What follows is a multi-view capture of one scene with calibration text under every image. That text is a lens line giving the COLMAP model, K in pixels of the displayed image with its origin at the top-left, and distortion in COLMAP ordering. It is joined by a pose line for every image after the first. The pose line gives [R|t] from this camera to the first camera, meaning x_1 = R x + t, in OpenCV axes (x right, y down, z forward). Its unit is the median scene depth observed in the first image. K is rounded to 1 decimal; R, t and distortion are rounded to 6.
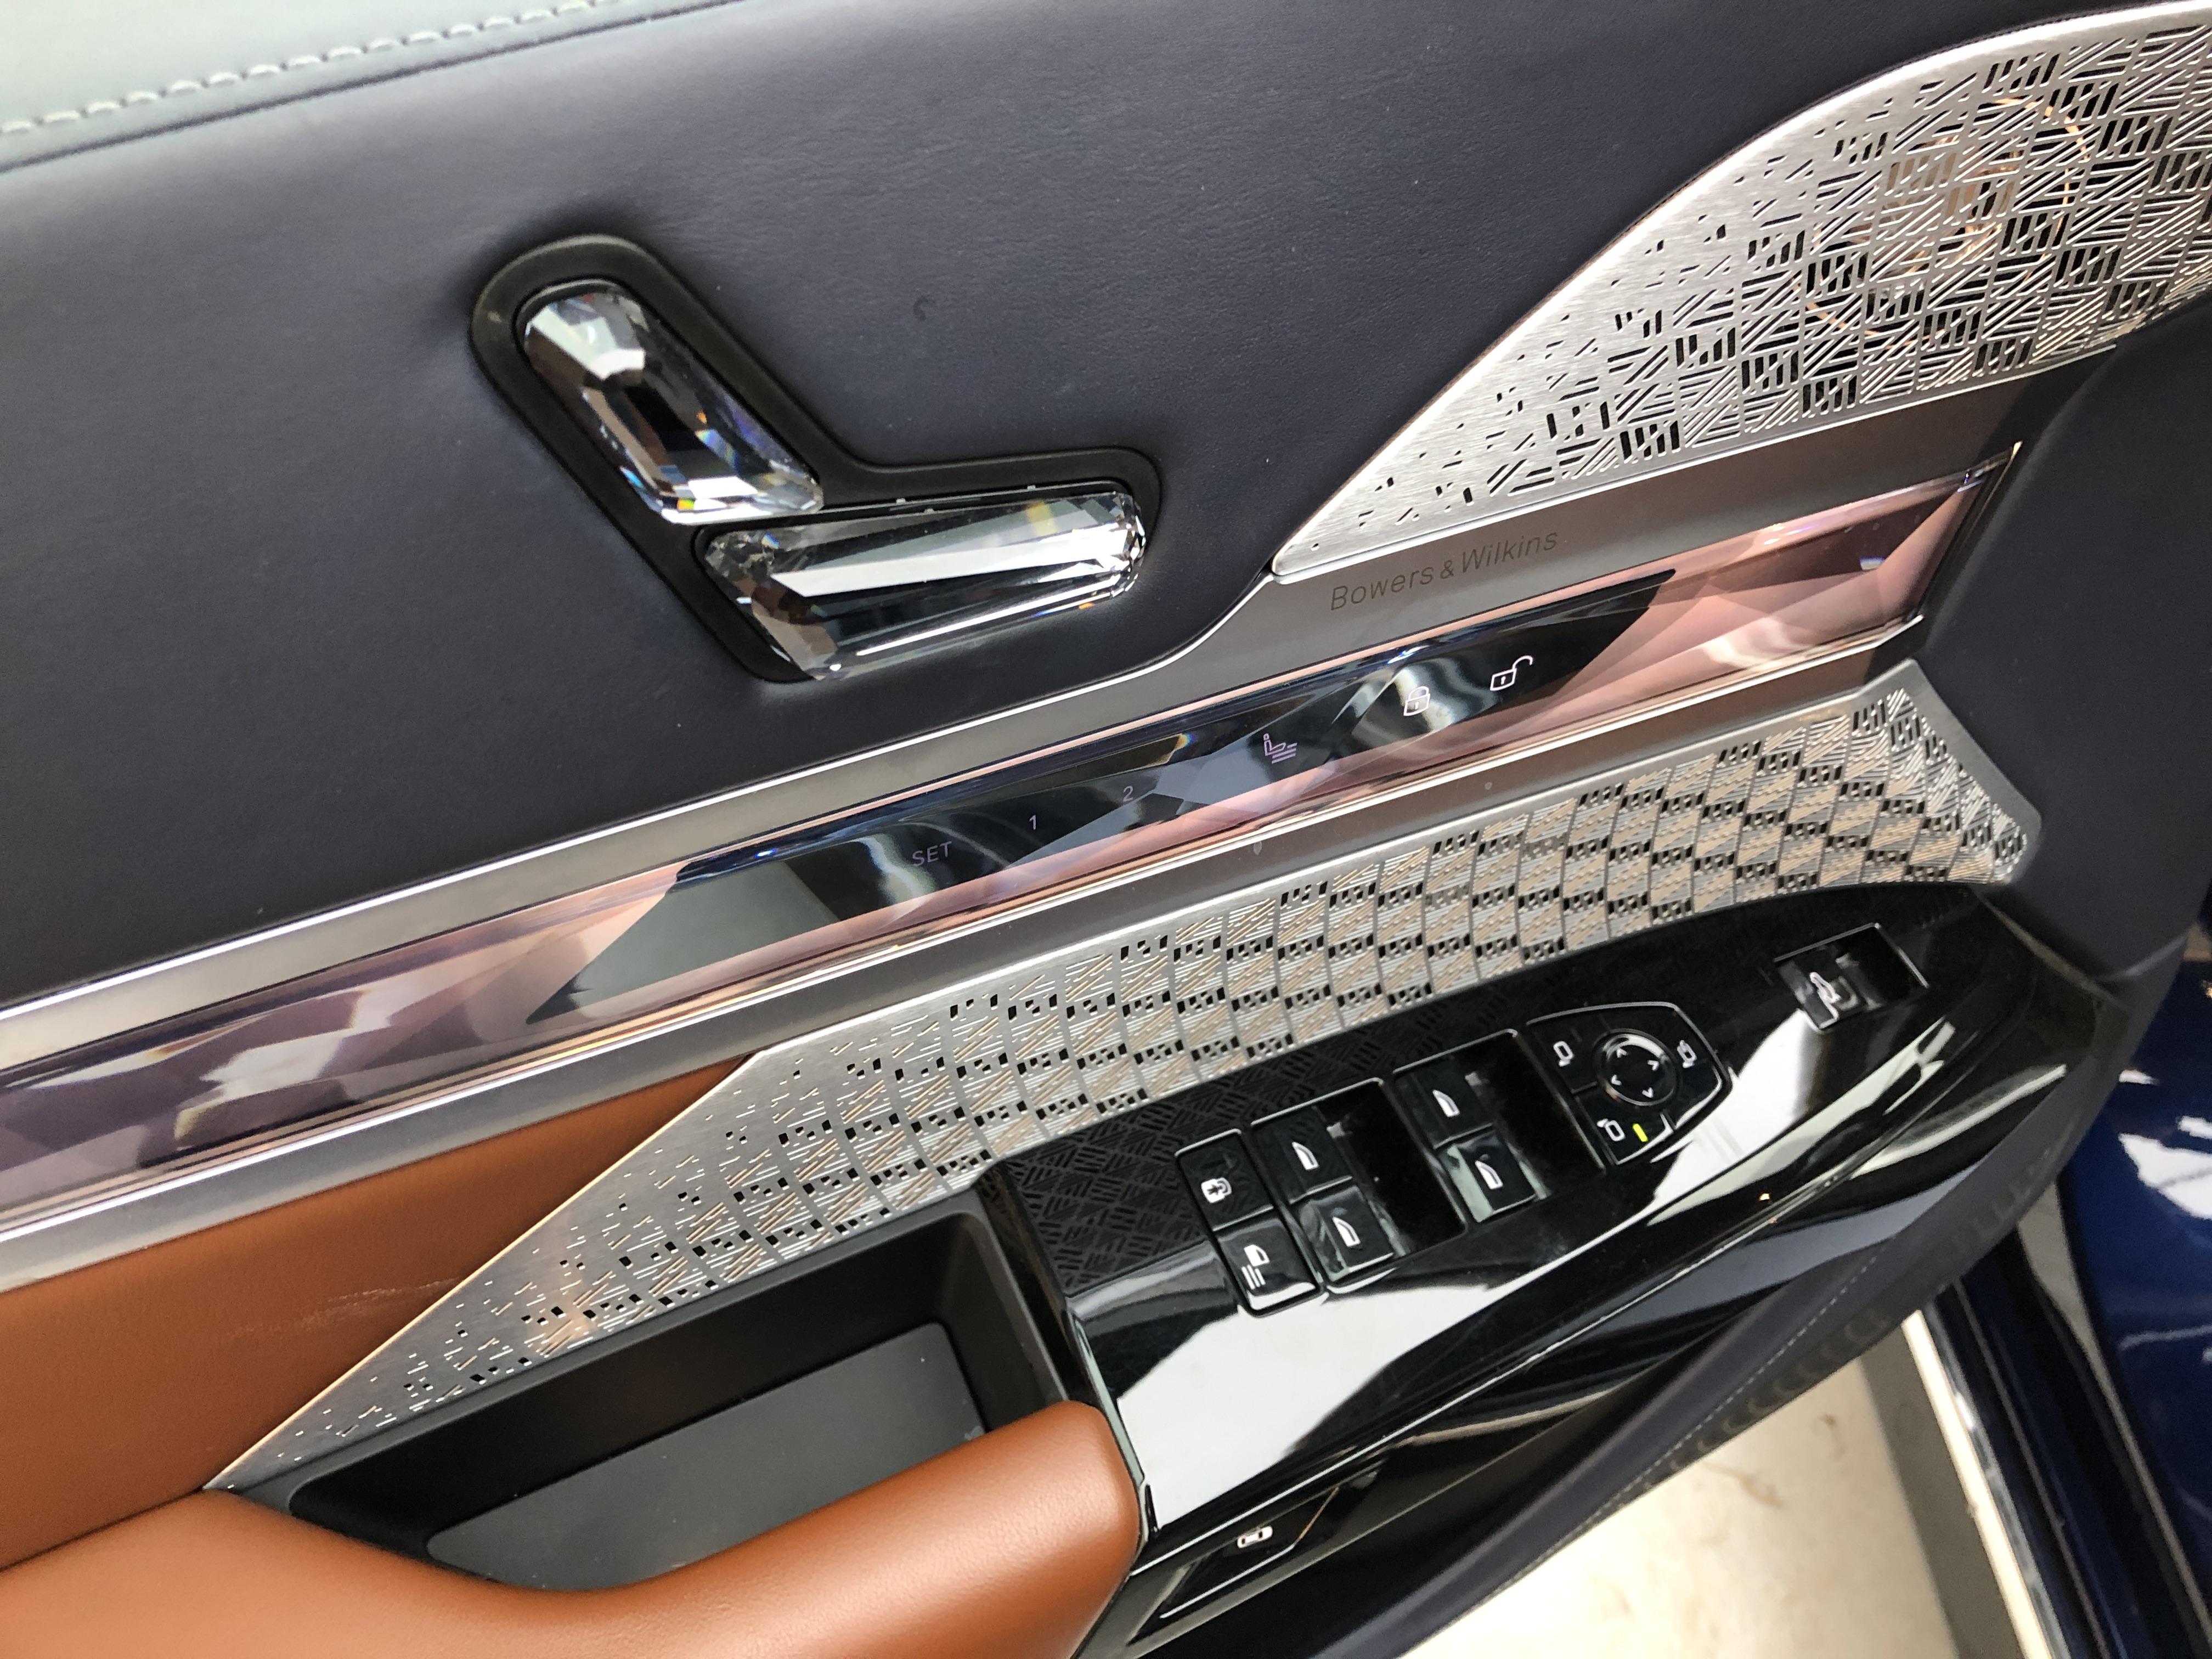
lens RADIAL K [[1781.7, 0, 1129.0], [0, 1781.7, 771.8], [0, 0, 1]] dist [0.039212, -0.040160]
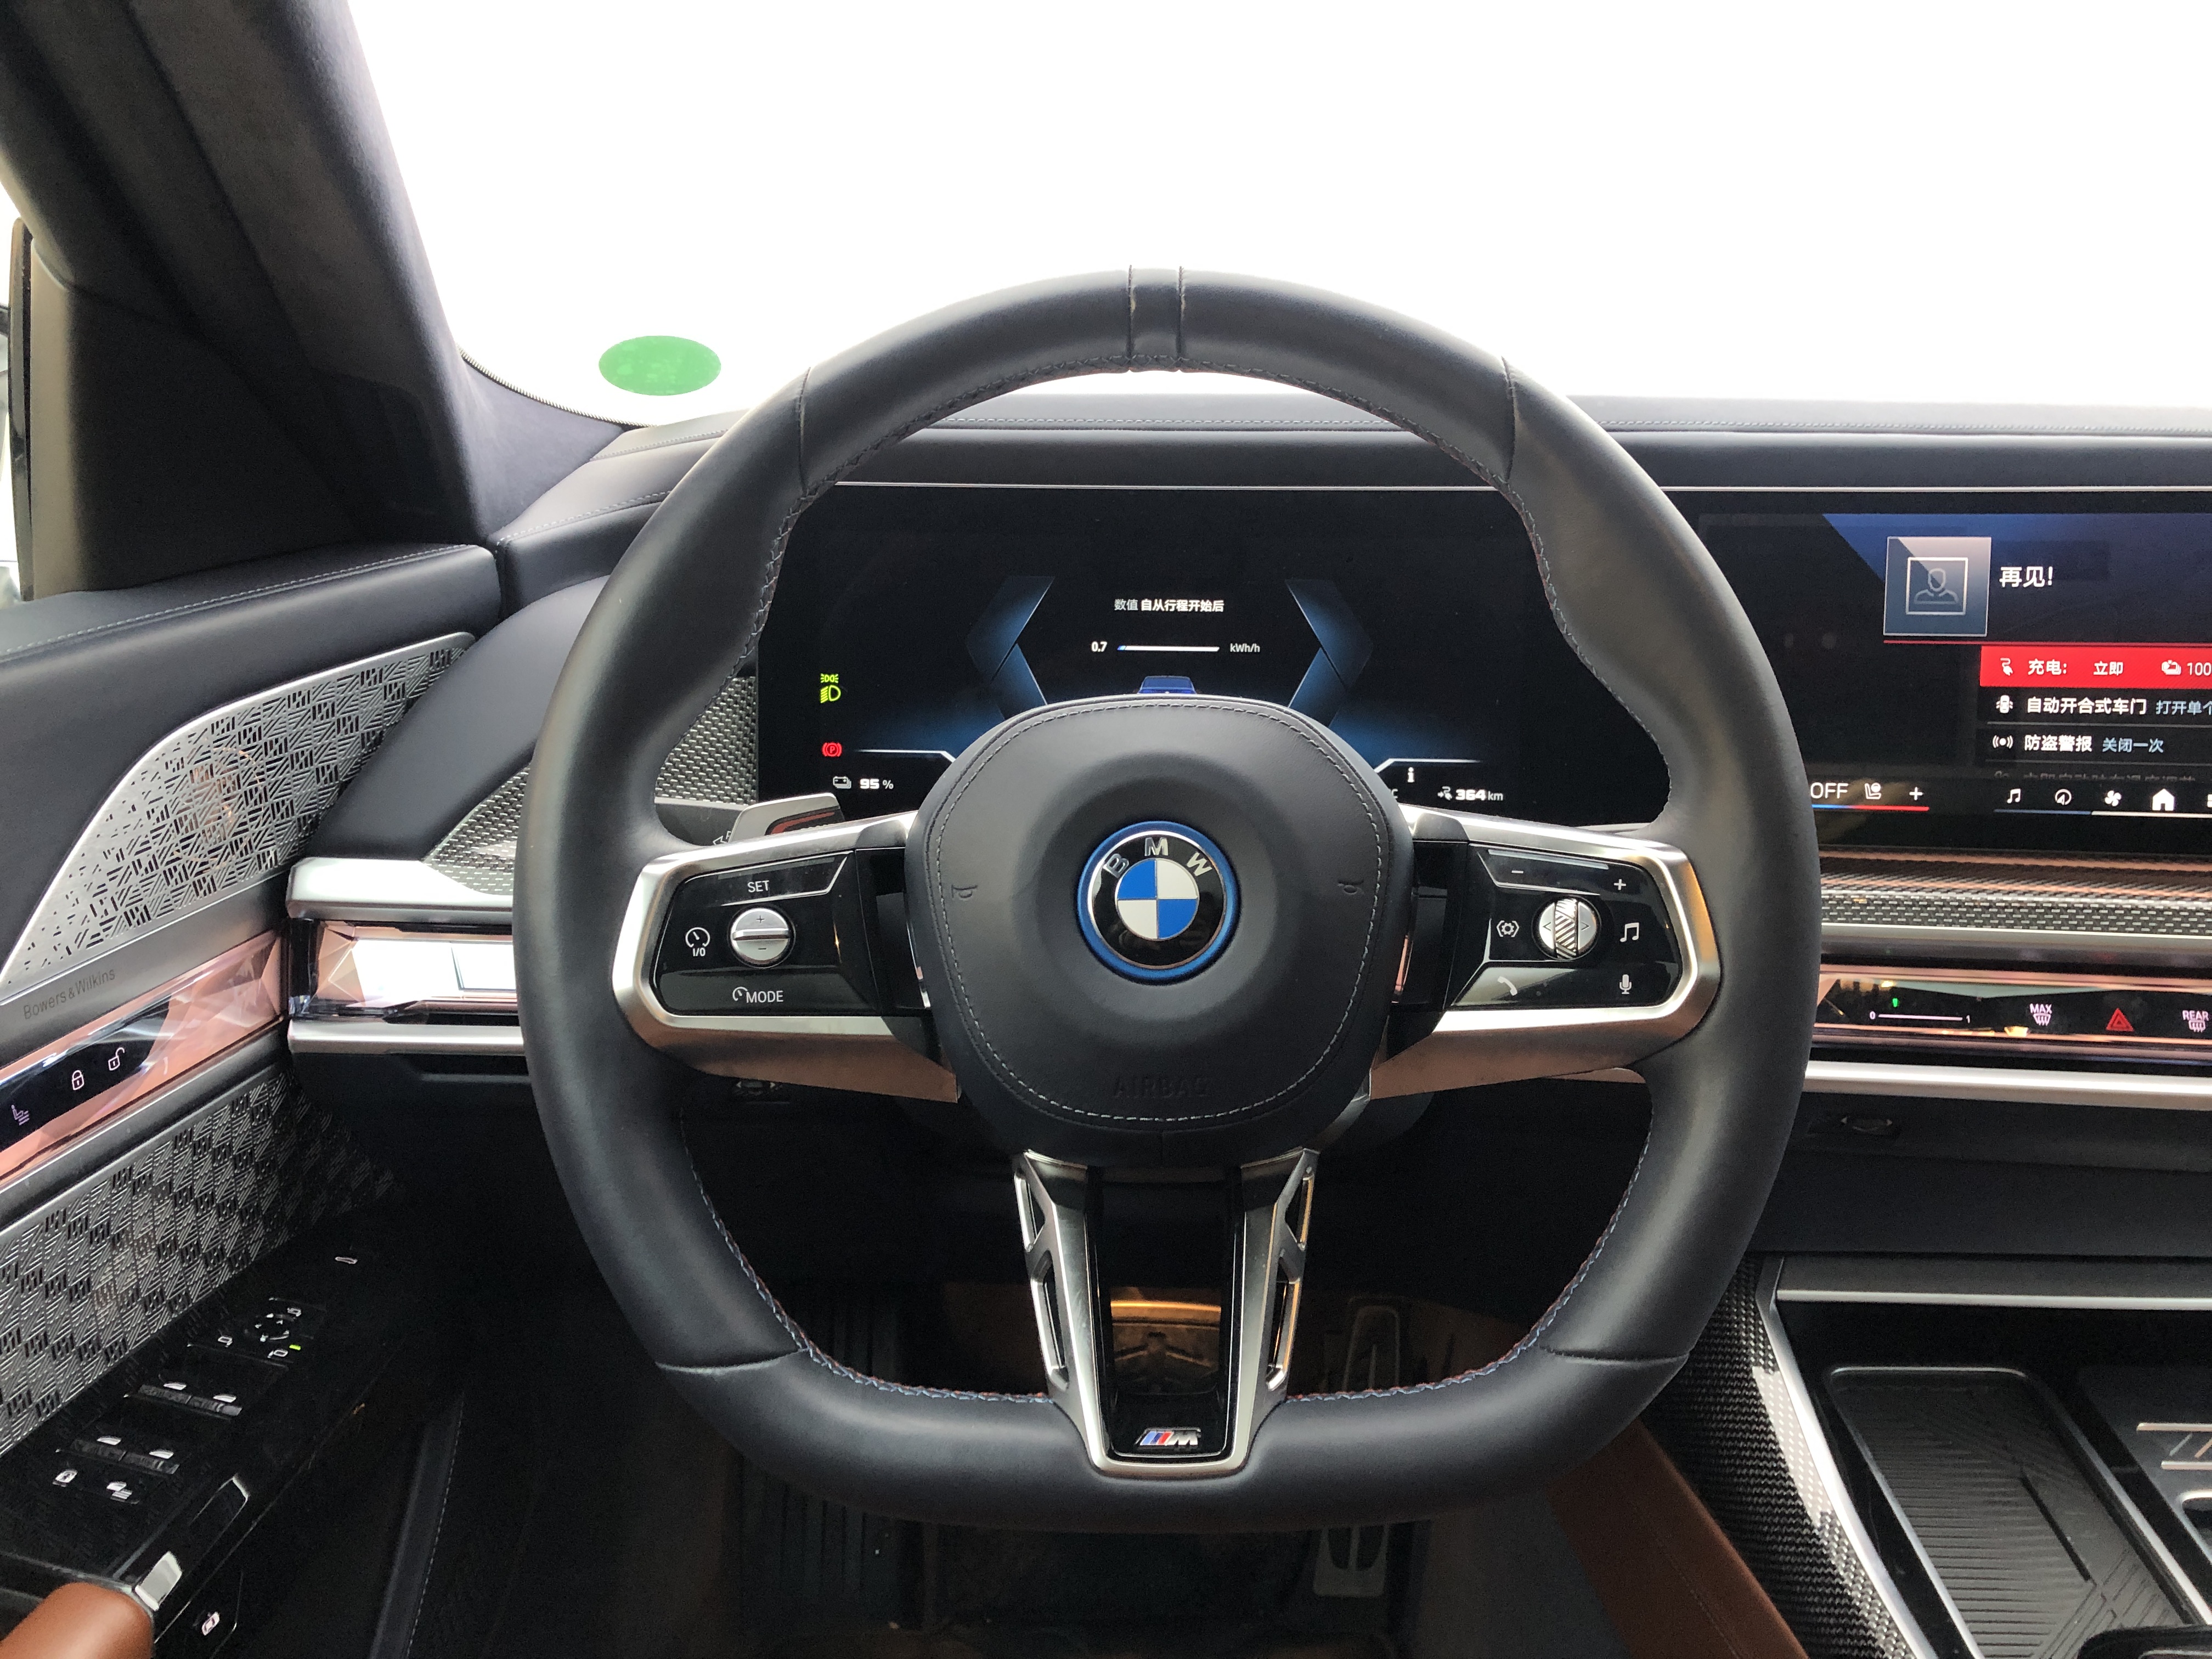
lens RADIAL K [[1781.7, 0, 1106.2], [0, 1781.7, 821.3], [0, 0, 1]] dist [0.039212, -0.040160]
pose [[0.508615, -0.207475, 0.835623, -0.875765], [0.584994, 0.795383, -0.158582, 0.732957], [-0.631738, 0.569491, 0.525915, -0.878011]]
